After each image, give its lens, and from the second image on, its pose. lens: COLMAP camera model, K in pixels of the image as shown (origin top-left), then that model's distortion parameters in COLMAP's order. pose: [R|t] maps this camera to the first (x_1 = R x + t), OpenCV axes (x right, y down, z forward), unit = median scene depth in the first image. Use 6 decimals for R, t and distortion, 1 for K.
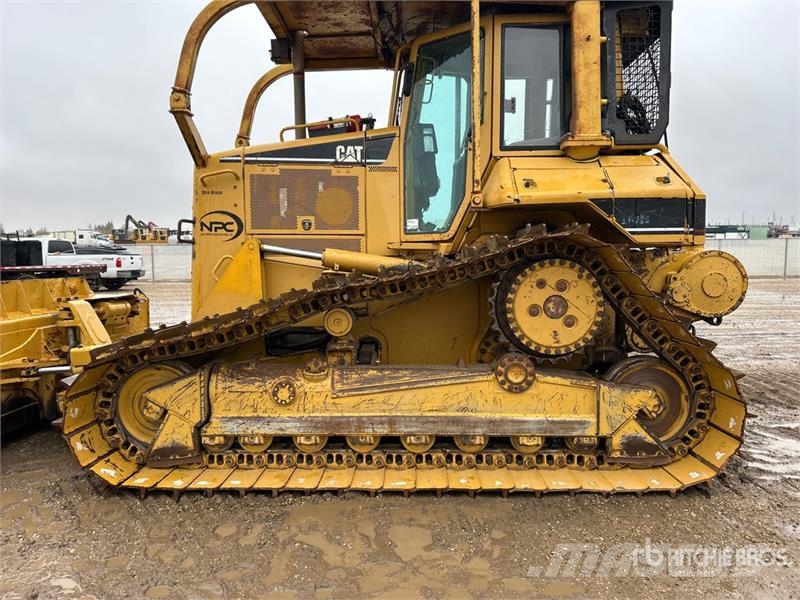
lens RADIAL K [[602.1, 0, 398.2], [0, 602.1, 303.1], [0, 0, 1]] dist [0.066798, -0.084246]
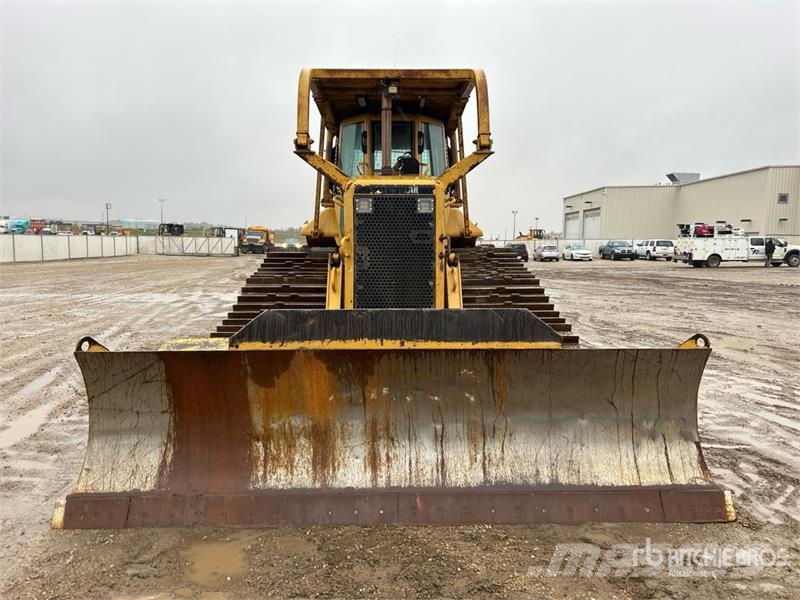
lens RADIAL K [[602.1, 0, 398.2], [0, 602.1, 303.1], [0, 0, 1]] dist [0.066798, -0.084246]
pose [[-0.033540, -0.091420, 0.995247, -1.519618], [0.075706, 0.992714, 0.093739, -0.130577], [-0.996566, 0.078490, -0.026374, 1.163533]]
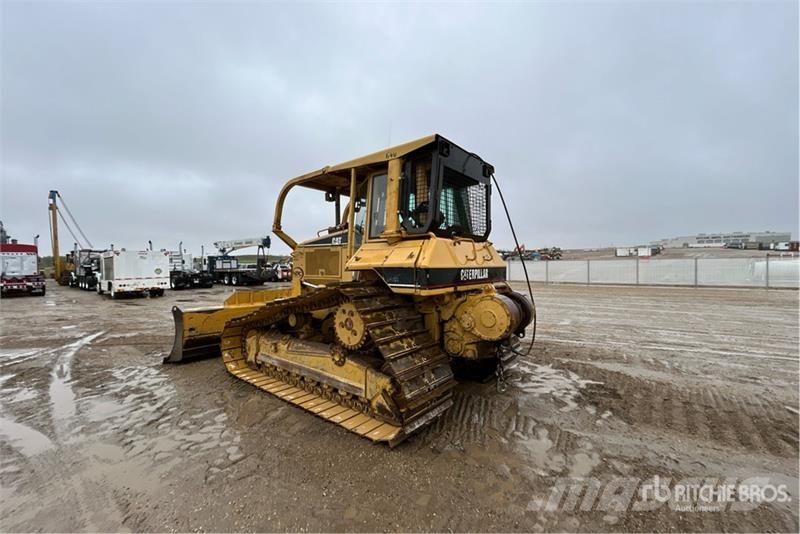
lens RADIAL K [[325.7, 0, 398.3], [0, 325.7, 265.9], [0, 0, 1]] dist [-0.002238, -0.000151]
pose [[0.788452, 0.003432, -0.615087, 0.852531], [-0.045025, 0.997624, -0.052150, -0.110397], [0.613446, 0.068812, 0.786733, 0.226576]]
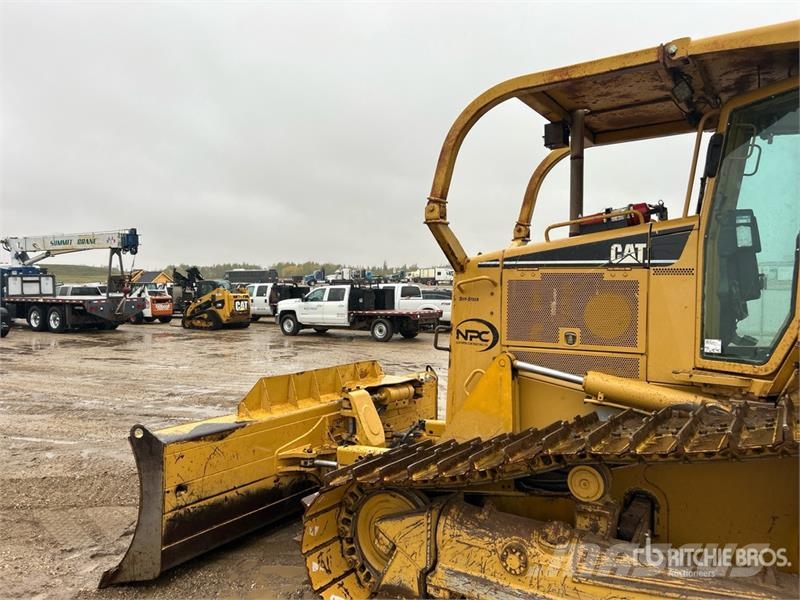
lens RADIAL K [[602.1, 0, 398.2], [0, 602.1, 303.1], [0, 0, 1]] dist [0.066798, -0.084246]
pose [[0.850931, 0.026181, -0.524624, 0.089083], [-0.053468, 0.997887, -0.036924, -0.139829], [0.522549, 0.059470, 0.850533, 0.159847]]
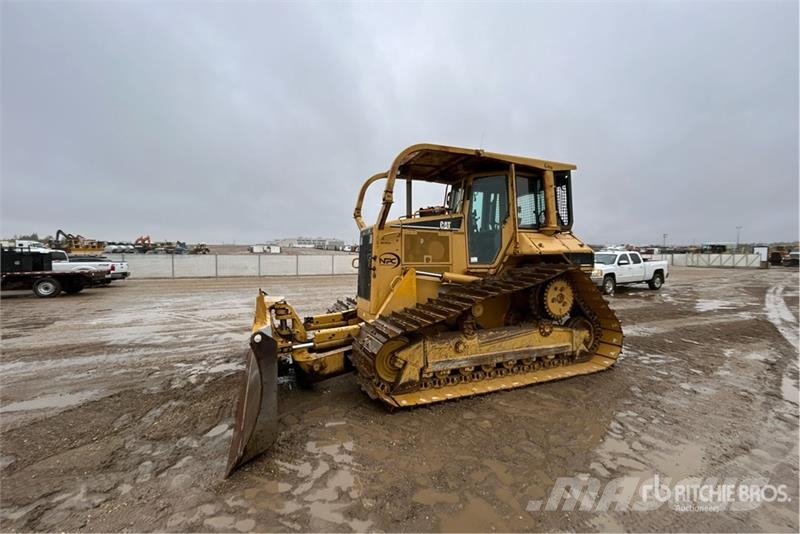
lens RADIAL K [[326.1, 0, 402.1], [0, 326.1, 265.6], [0, 0, 1]] dist [0.002125, 0.000421]
pose [[0.916103, -0.003285, 0.400929, -0.686146], [0.026306, 0.998304, -0.051929, -0.059726], [-0.400079, 0.058119, 0.914636, 0.058873]]
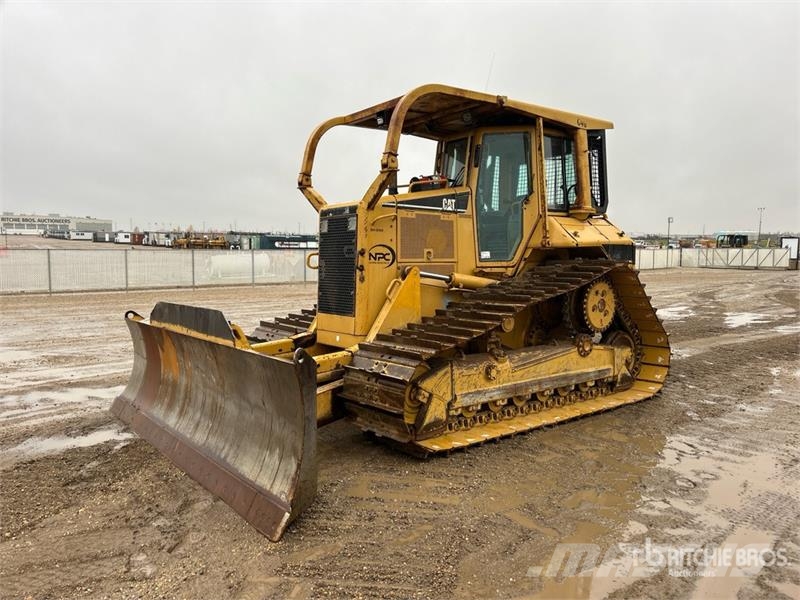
lens RADIAL K [[602.1, 0, 398.2], [0, 602.1, 303.1], [0, 0, 1]] dist [0.066798, -0.084246]
pose [[0.778060, -0.045075, 0.626570, -1.102463], [0.048796, 0.998745, 0.011255, -0.042095], [-0.626292, 0.021817, 0.779283, -0.010277]]
